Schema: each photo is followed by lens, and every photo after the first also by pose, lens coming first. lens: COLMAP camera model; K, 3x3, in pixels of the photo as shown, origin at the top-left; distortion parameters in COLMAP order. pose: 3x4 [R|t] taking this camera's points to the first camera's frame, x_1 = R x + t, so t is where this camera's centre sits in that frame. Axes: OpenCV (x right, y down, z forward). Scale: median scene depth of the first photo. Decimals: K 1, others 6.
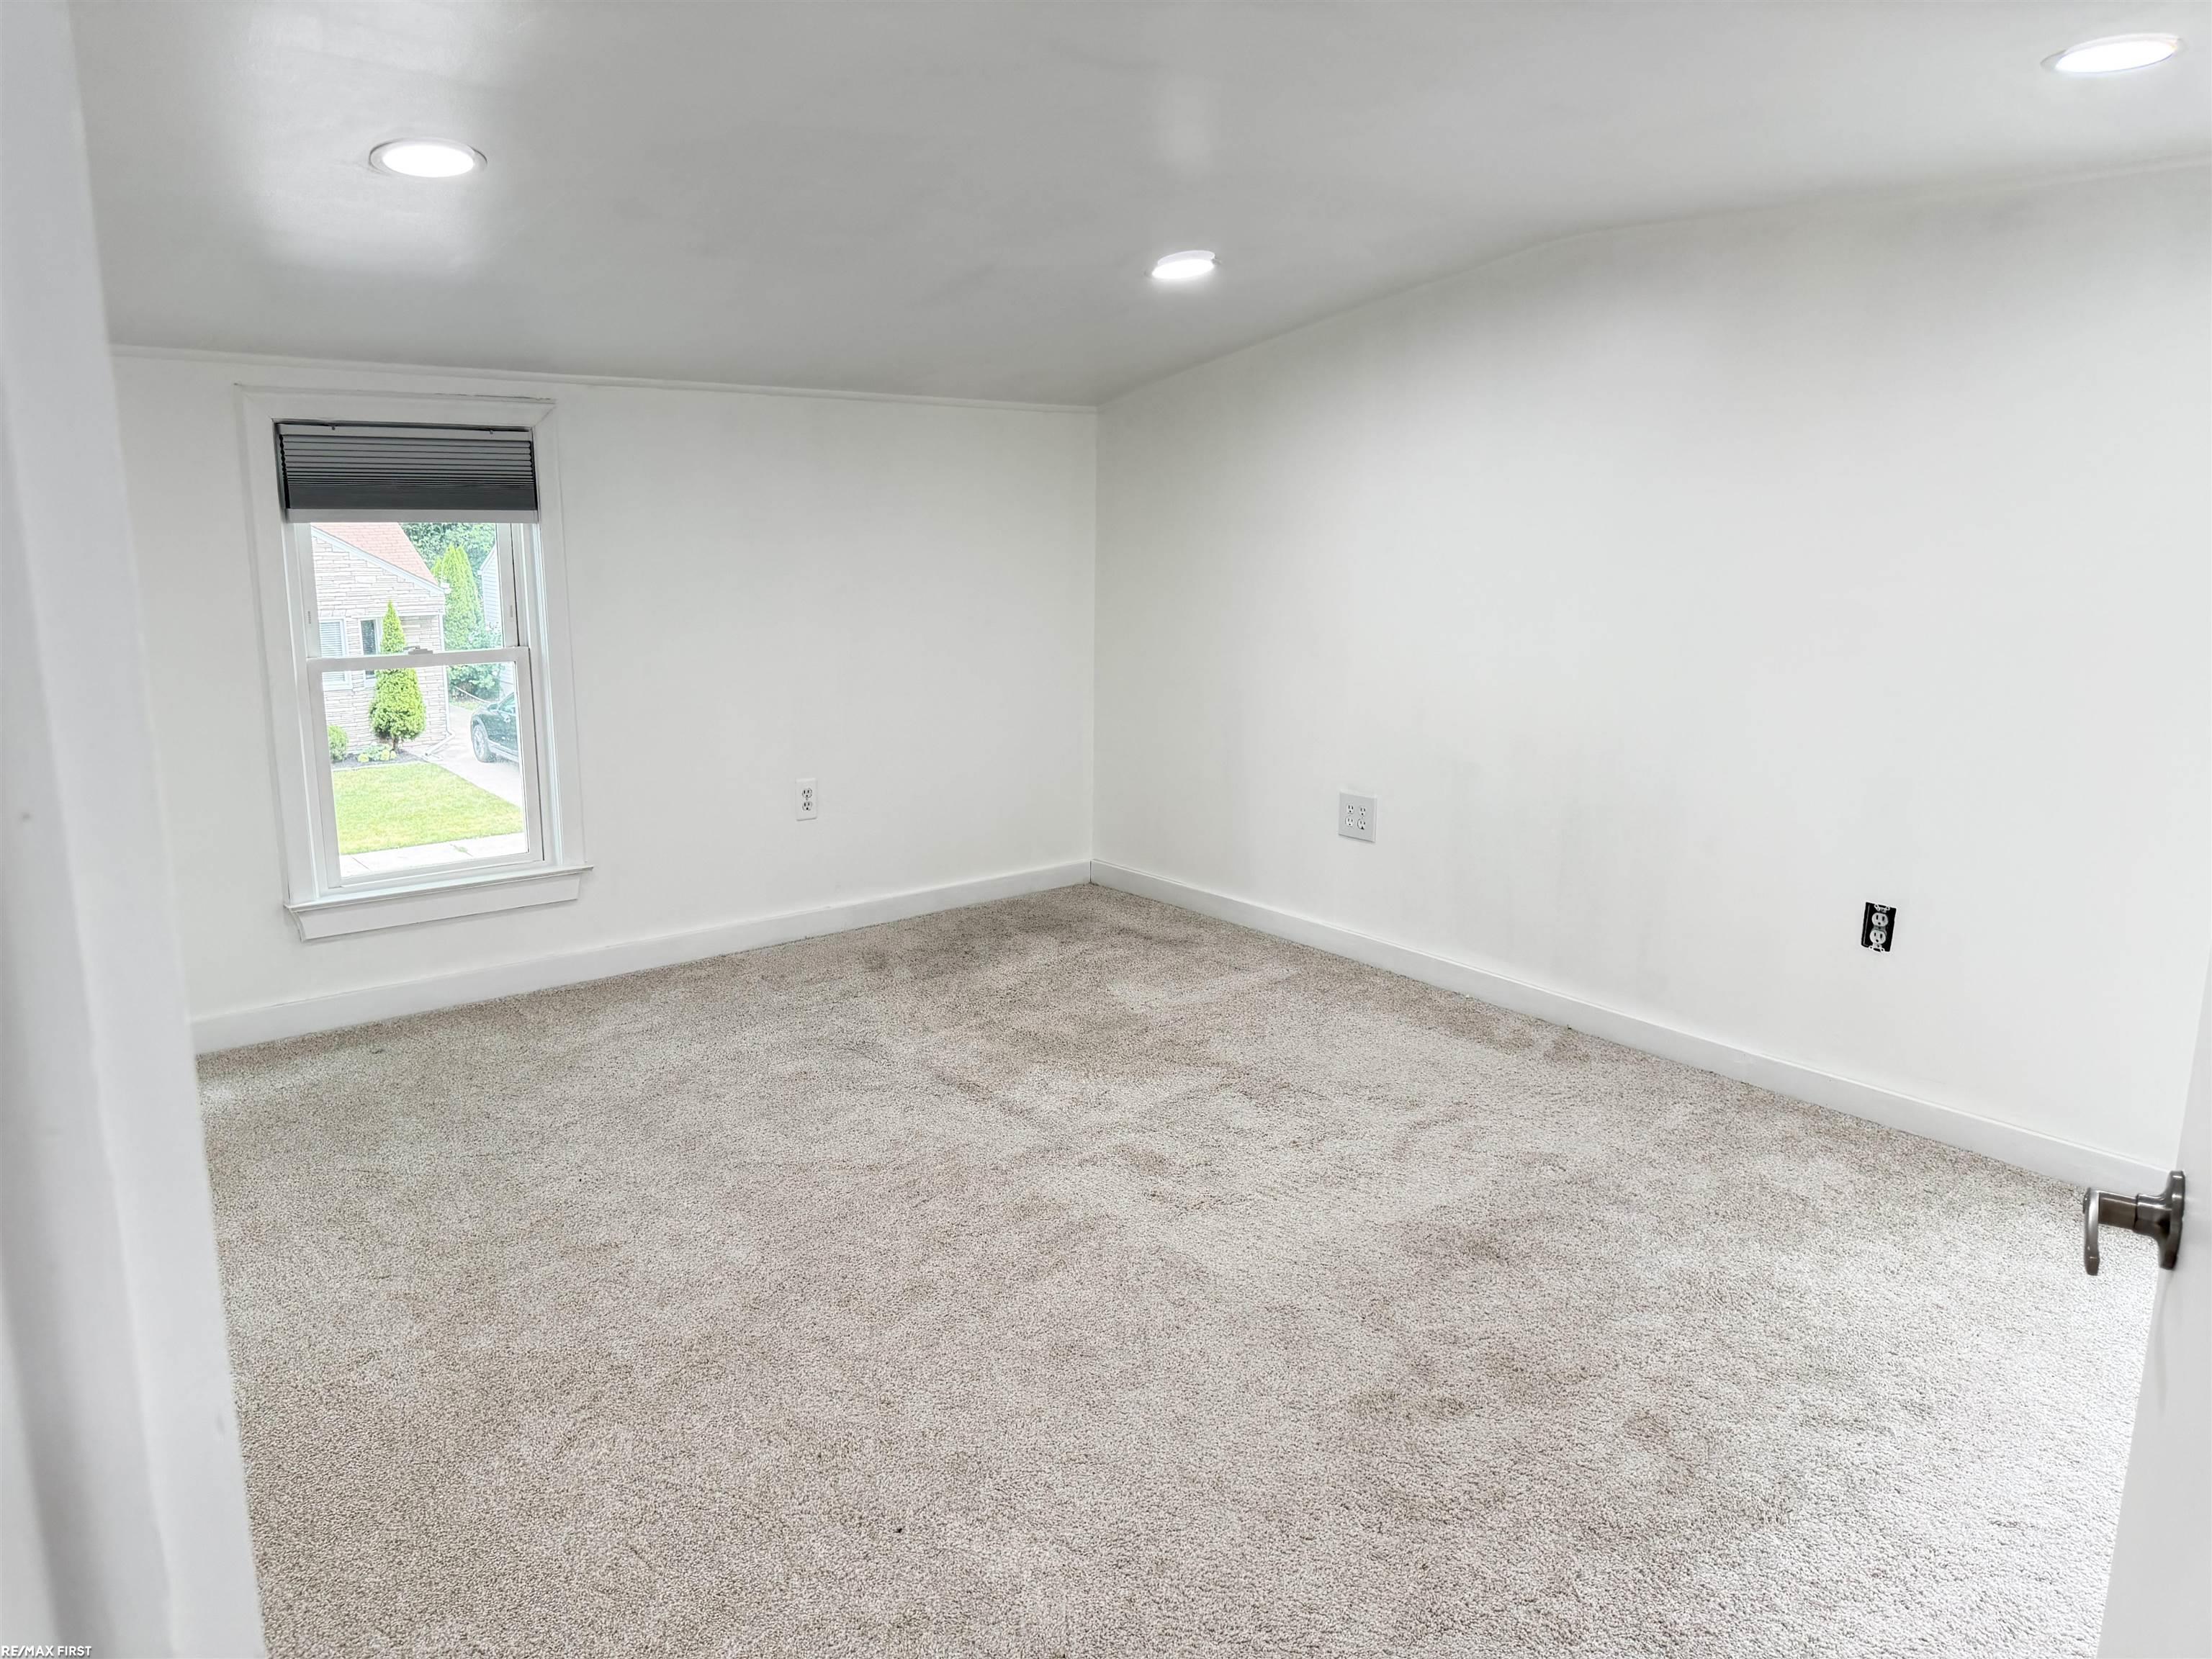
lens RADIAL K [[1551.0, 0, 1110.4], [0, 1551.0, 839.4], [0, 0, 1]] dist [0.034758, -0.038749]
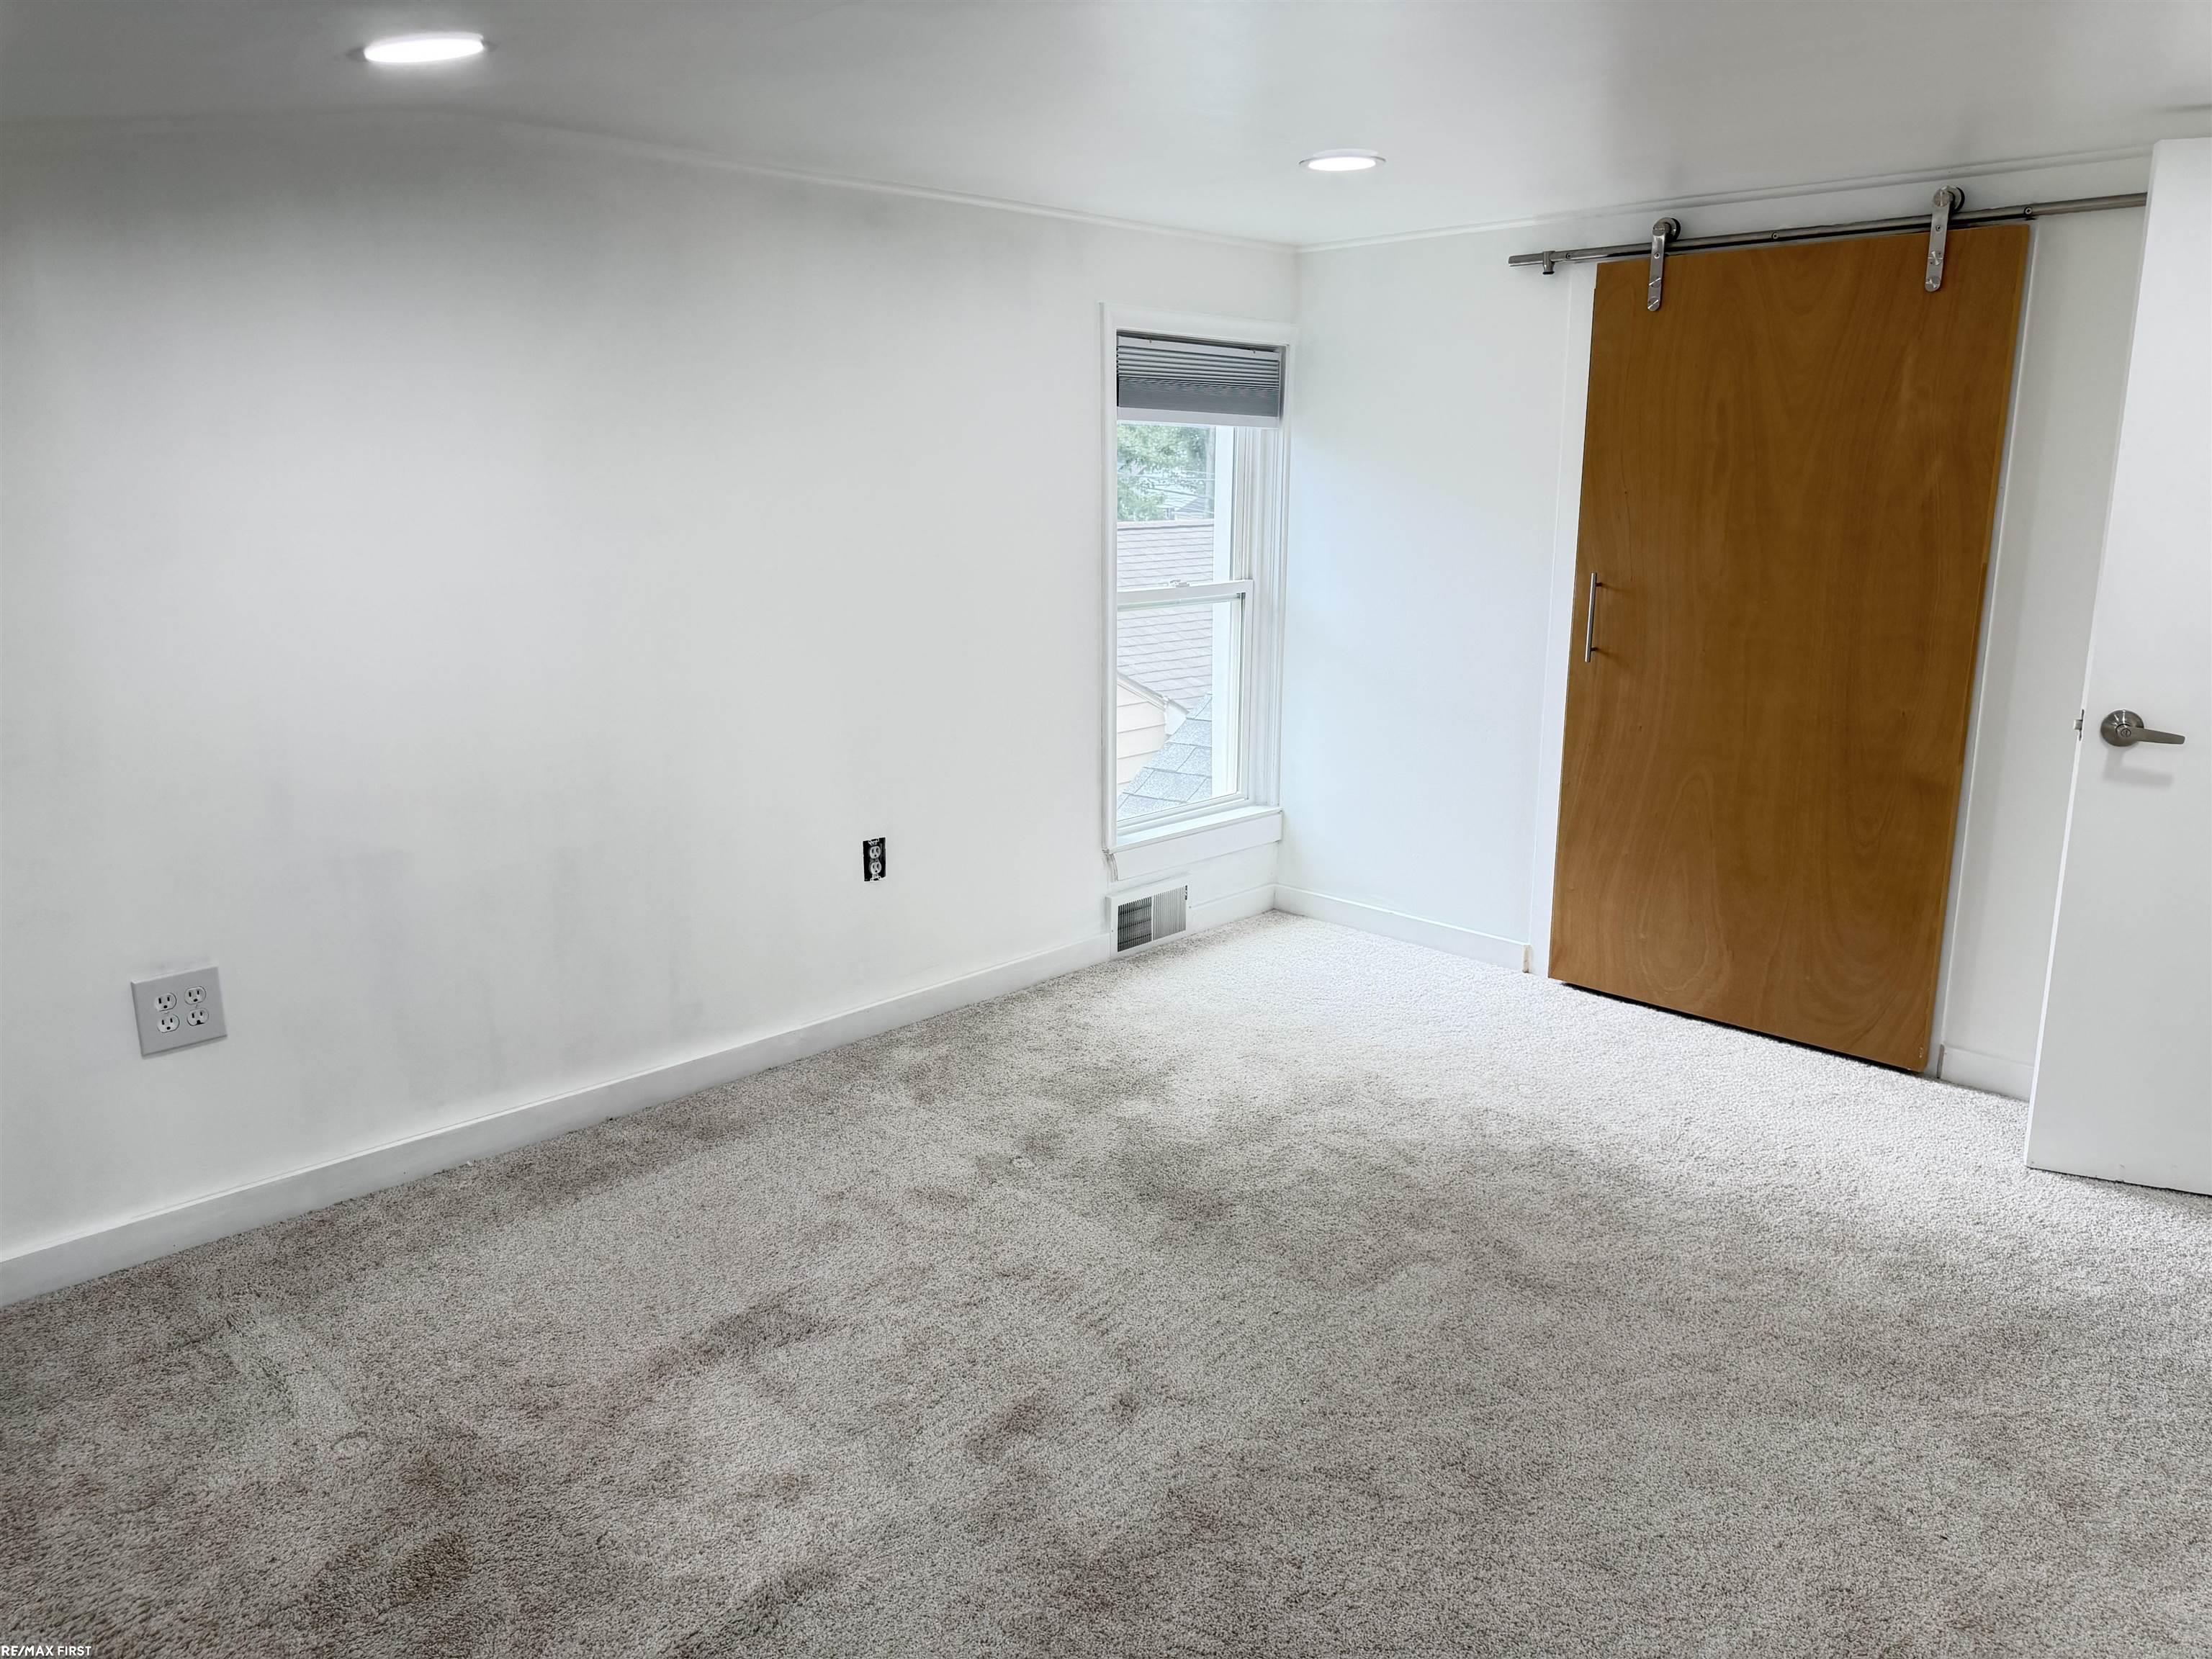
lens RADIAL K [[1551.0, 0, 1102.2], [0, 1551.0, 823.7], [0, 0, 1]] dist [0.034758, -0.038749]
pose [[-0.129730, -0.226648, 0.965298, -0.569147], [0.203901, 0.946621, 0.249666, -0.204912], [-0.970358, 0.229215, -0.076591, 0.916332]]
